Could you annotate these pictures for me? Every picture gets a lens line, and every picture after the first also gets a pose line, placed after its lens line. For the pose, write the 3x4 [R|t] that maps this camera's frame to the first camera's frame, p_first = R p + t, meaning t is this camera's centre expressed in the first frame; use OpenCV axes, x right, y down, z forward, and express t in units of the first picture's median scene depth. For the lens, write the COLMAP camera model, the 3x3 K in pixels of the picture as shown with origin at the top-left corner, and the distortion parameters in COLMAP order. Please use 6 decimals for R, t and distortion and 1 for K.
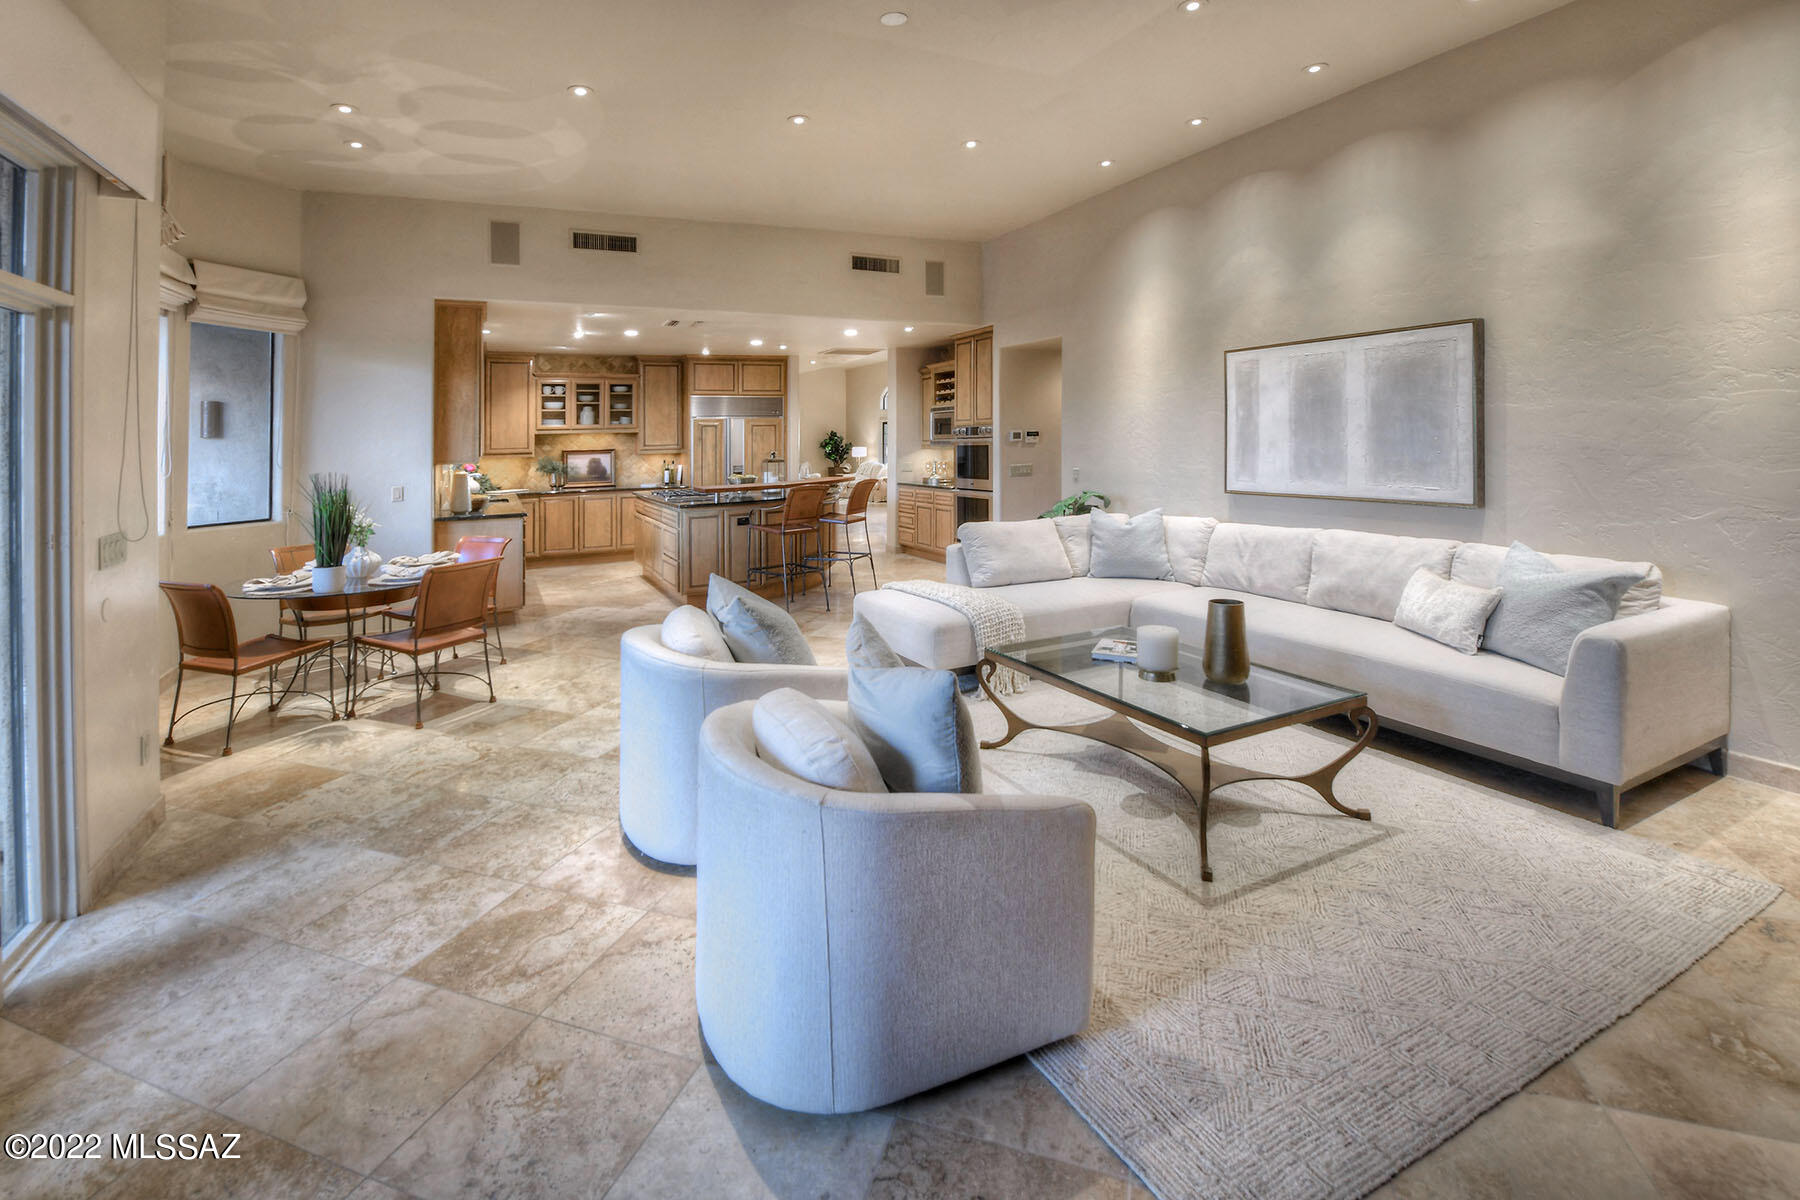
lens RADIAL K [[790.3, 0, 900.0], [0, 790.3, 600.0], [0, 0, 1]] dist [-0.001536, 0.000076]
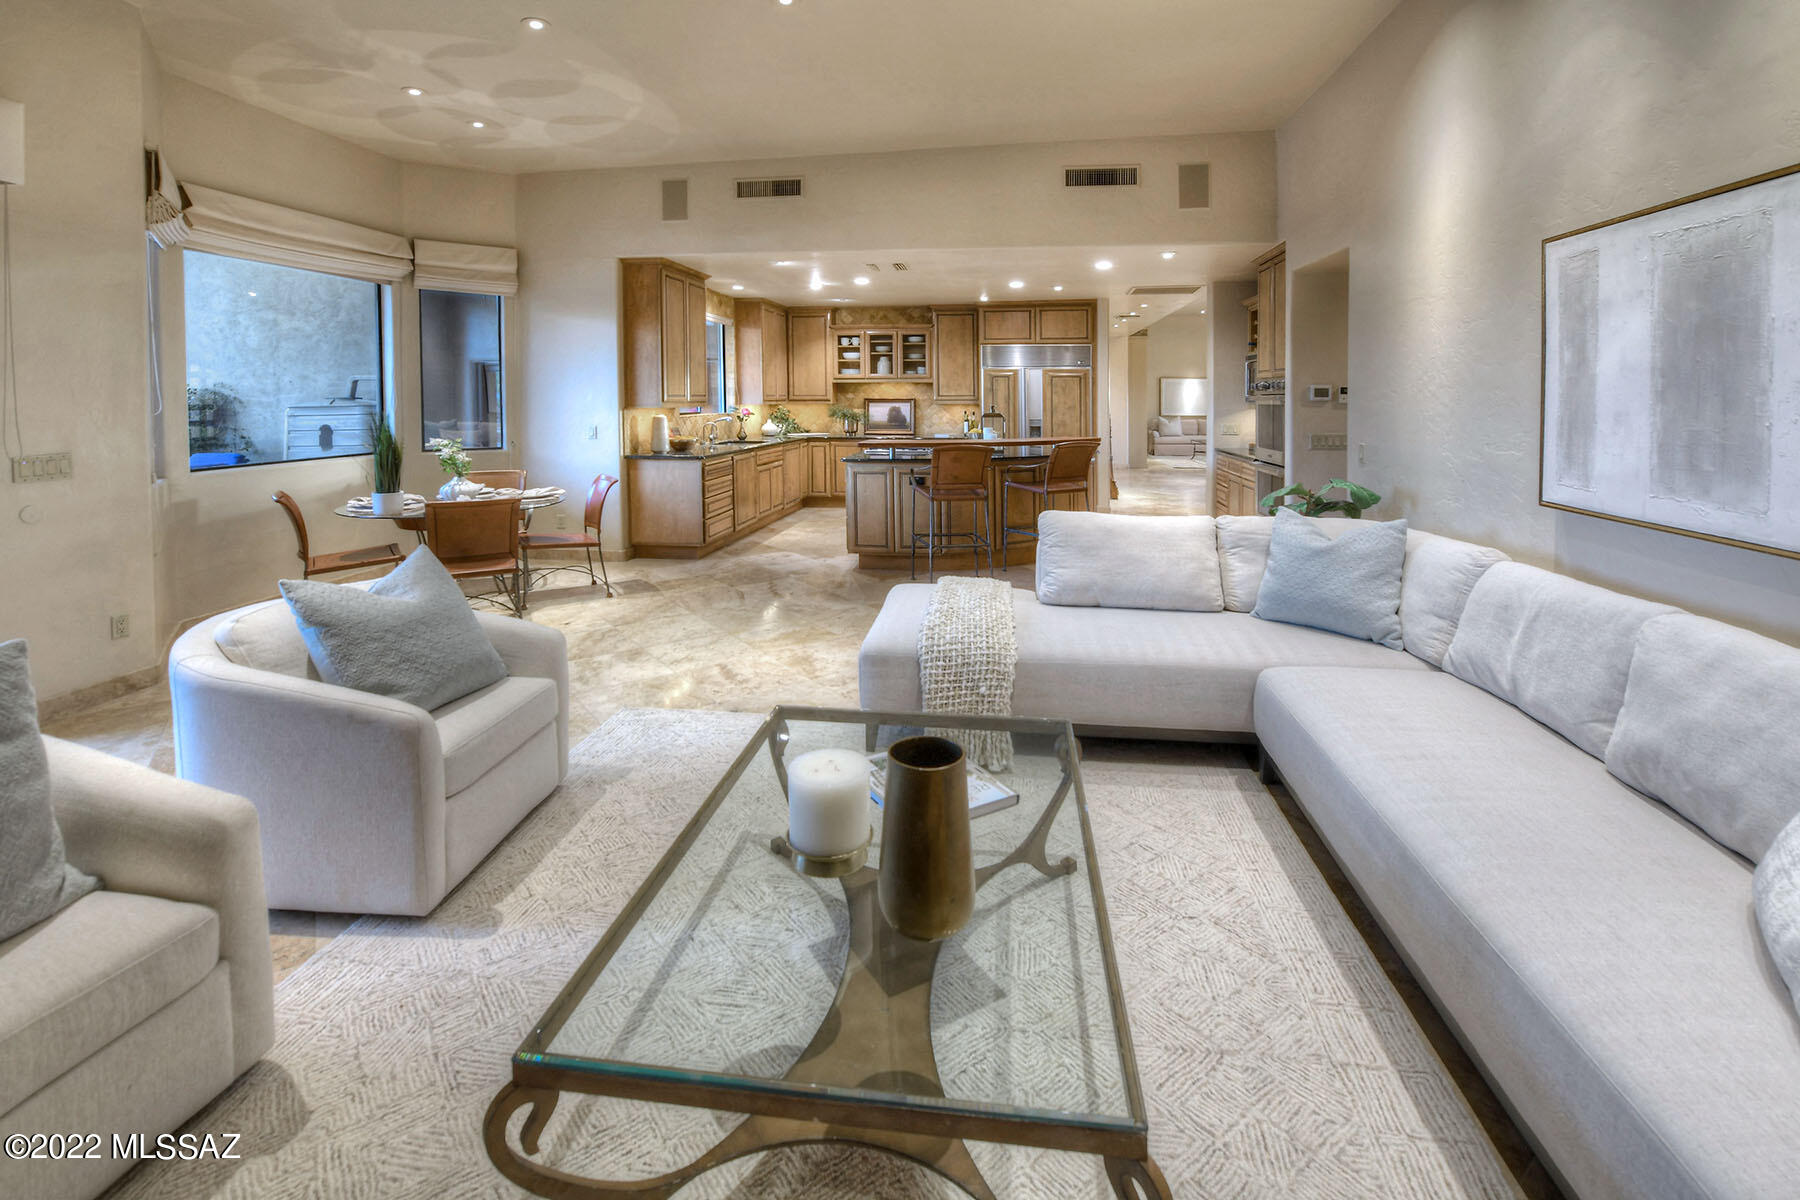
lens RADIAL K [[766.2, 0, 903.4], [0, 766.2, 520.4], [0, 0, 1]] dist [-0.009479, 0.000138]
pose [[0.821072, 0.112901, -0.559548, 0.307616], [-0.131710, 0.991265, 0.006740, -0.064091], [0.555422, 0.068164, 0.828770, 0.297441]]
